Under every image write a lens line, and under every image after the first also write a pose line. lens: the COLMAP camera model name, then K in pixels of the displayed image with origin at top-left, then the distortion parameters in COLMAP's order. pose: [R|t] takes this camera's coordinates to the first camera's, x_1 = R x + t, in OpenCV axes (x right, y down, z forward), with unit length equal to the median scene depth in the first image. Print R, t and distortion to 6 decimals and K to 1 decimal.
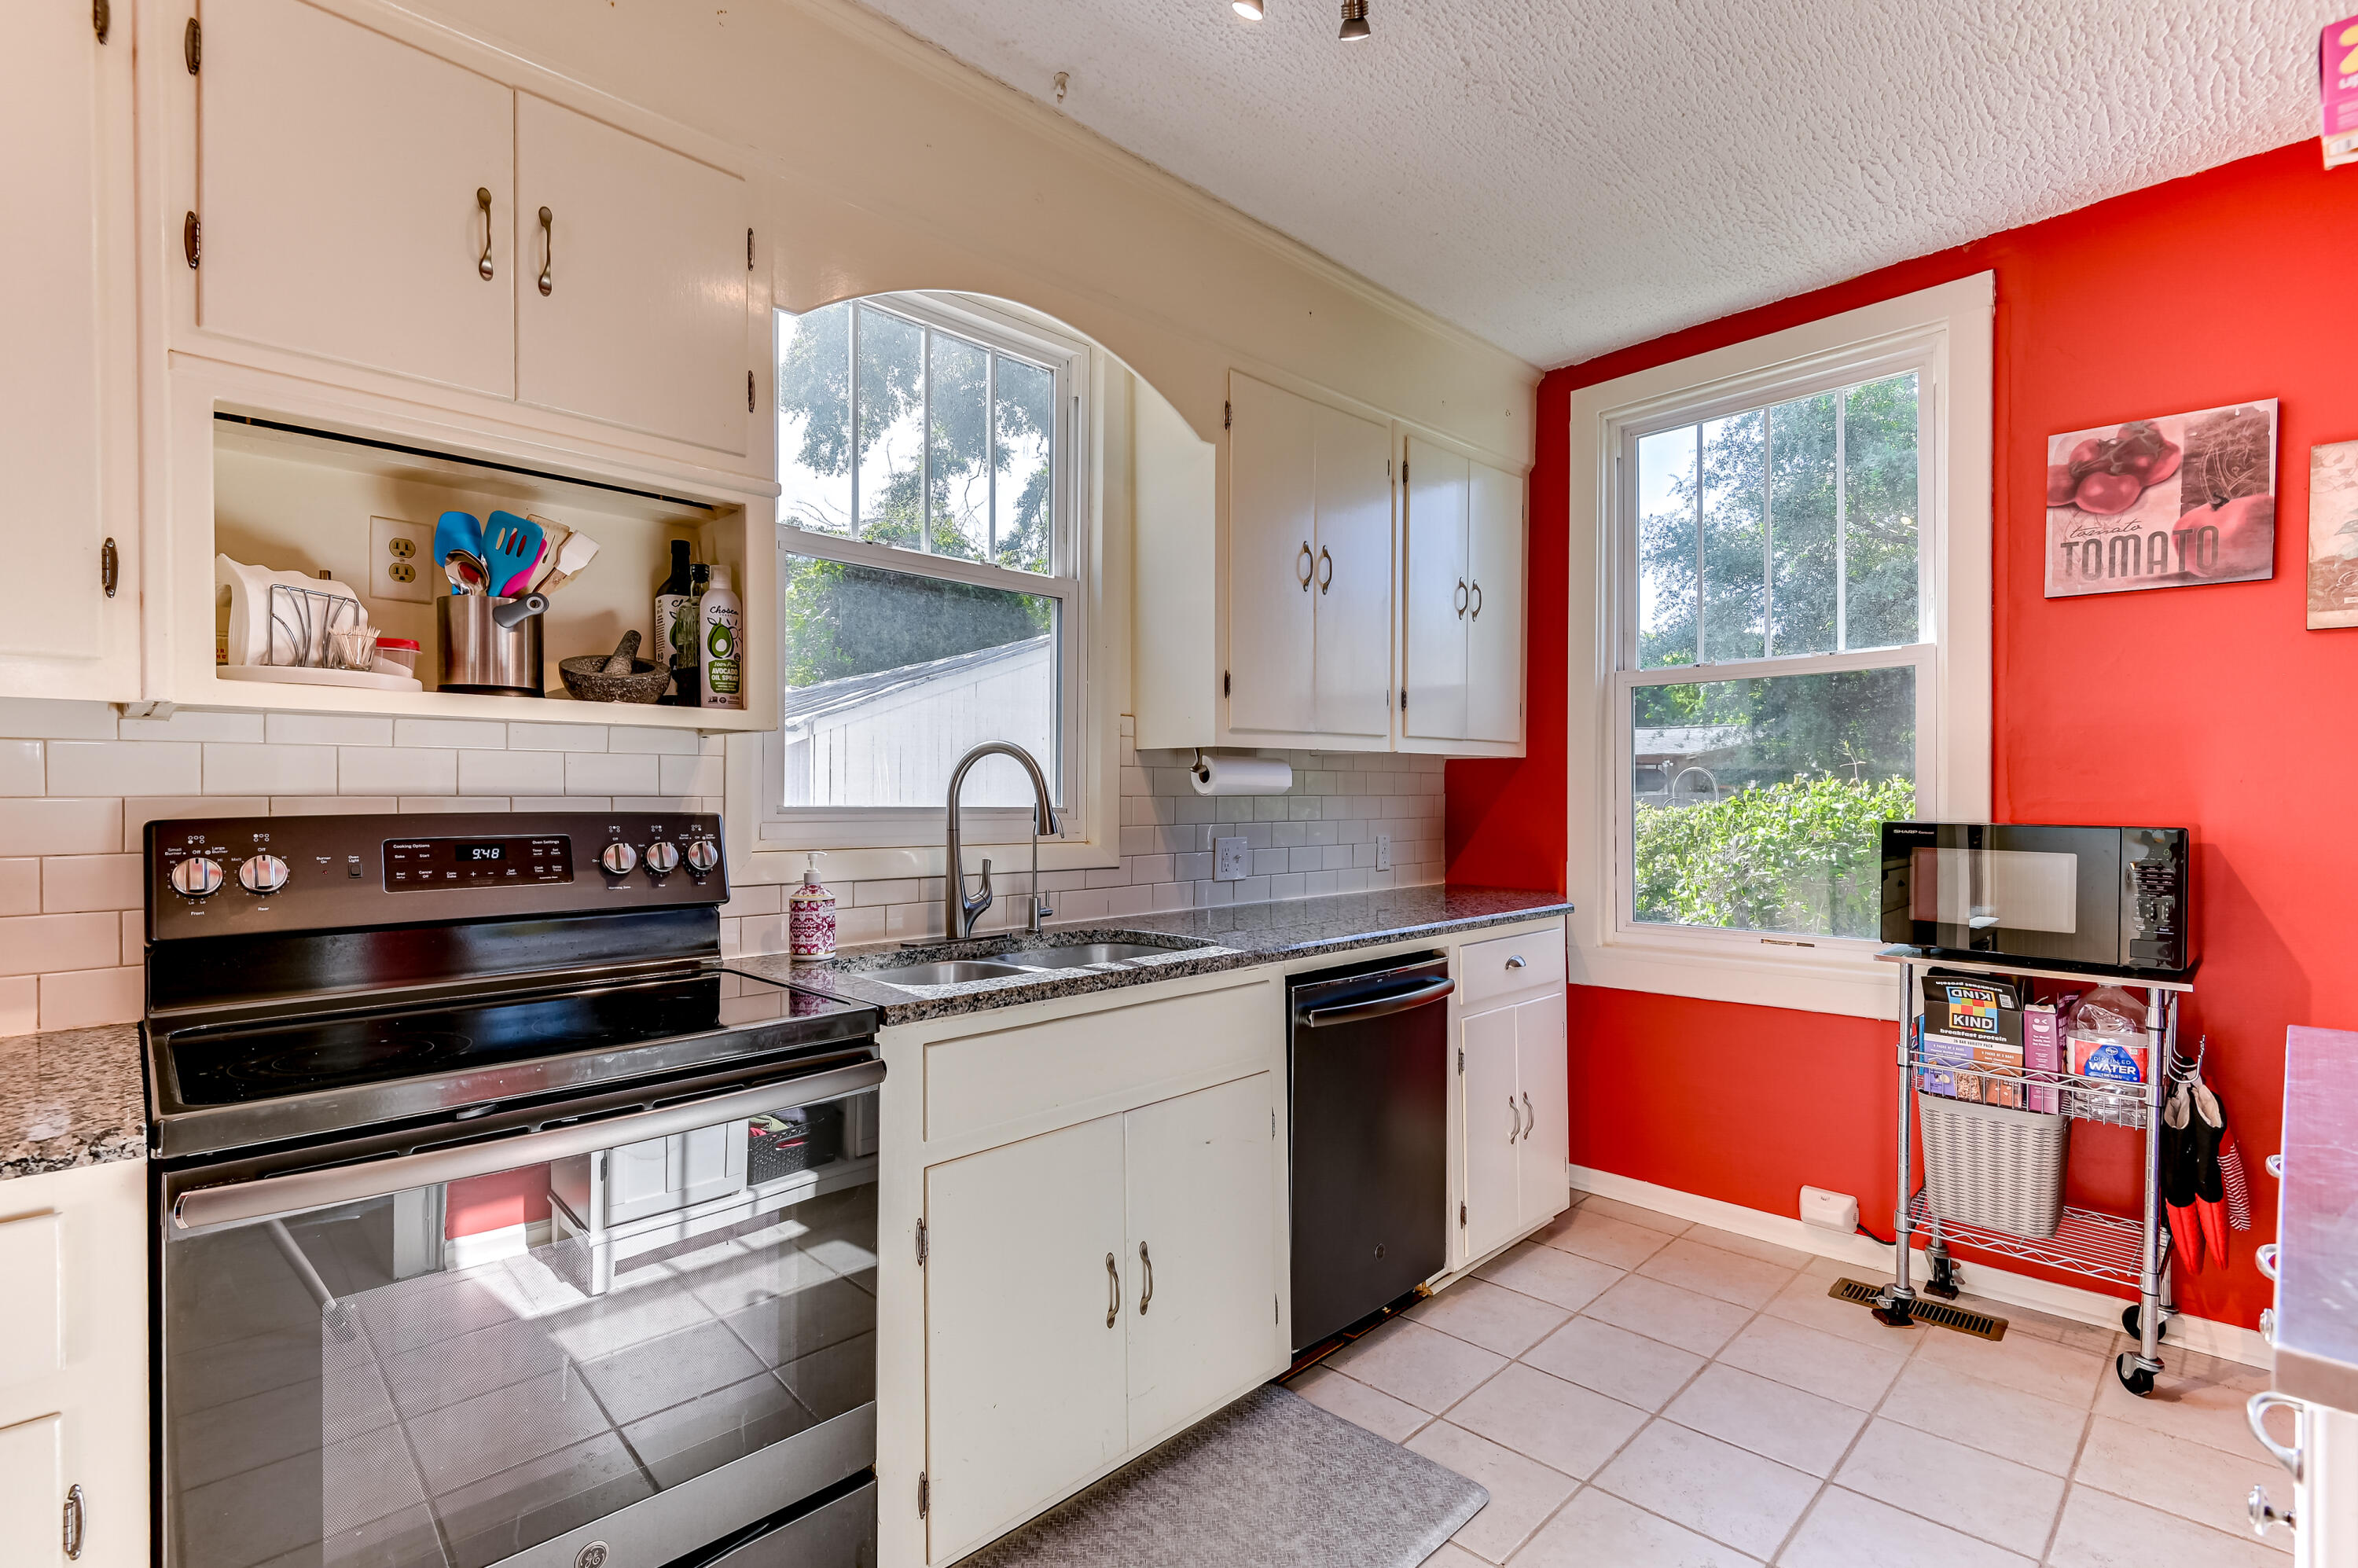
lens RADIAL K [[1086.9, 0, 1170.5], [0, 1086.9, 797.7], [0, 0, 1]] dist [0.044698, -0.022307]
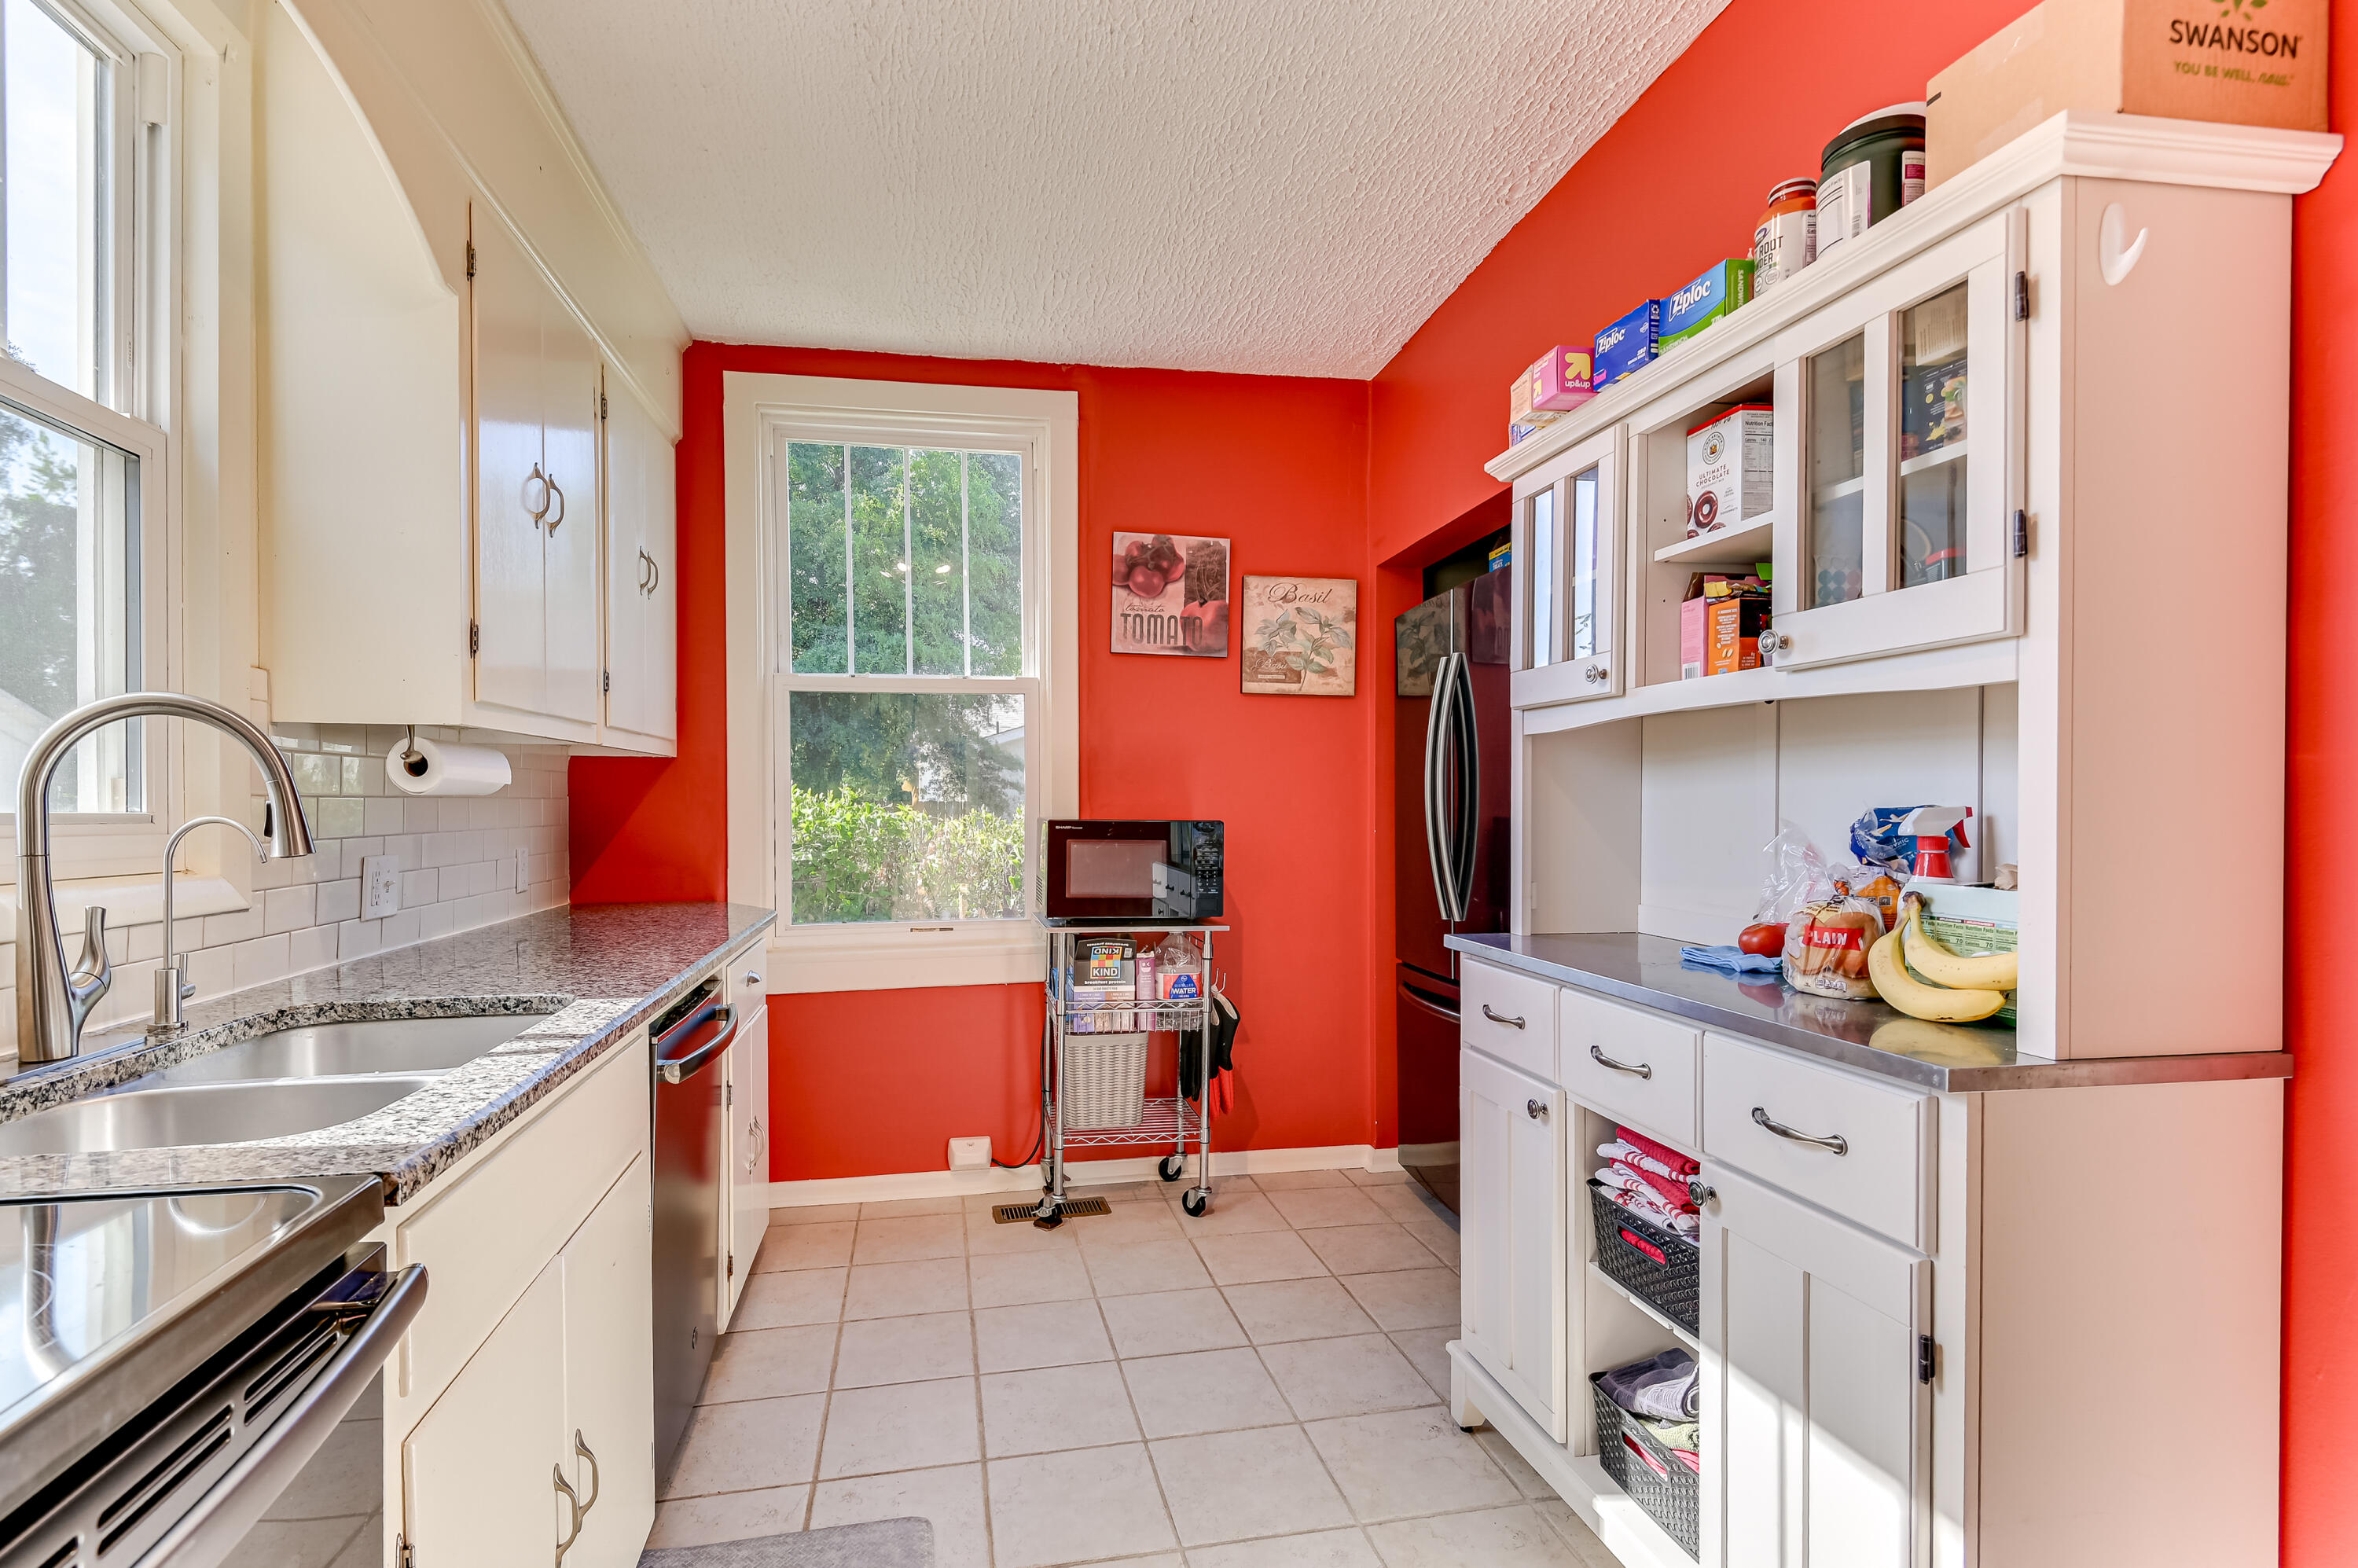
lens RADIAL K [[1083.6, 0, 1177.7], [0, 1083.6, 813.2], [0, 0, 1]] dist [0.048802, -0.000376]
pose [[0.580140, -0.007375, 0.814484, -0.252390], [0.002406, 0.999970, 0.007341, 0.005910], [-0.814513, -0.002299, 0.580140, 0.181275]]
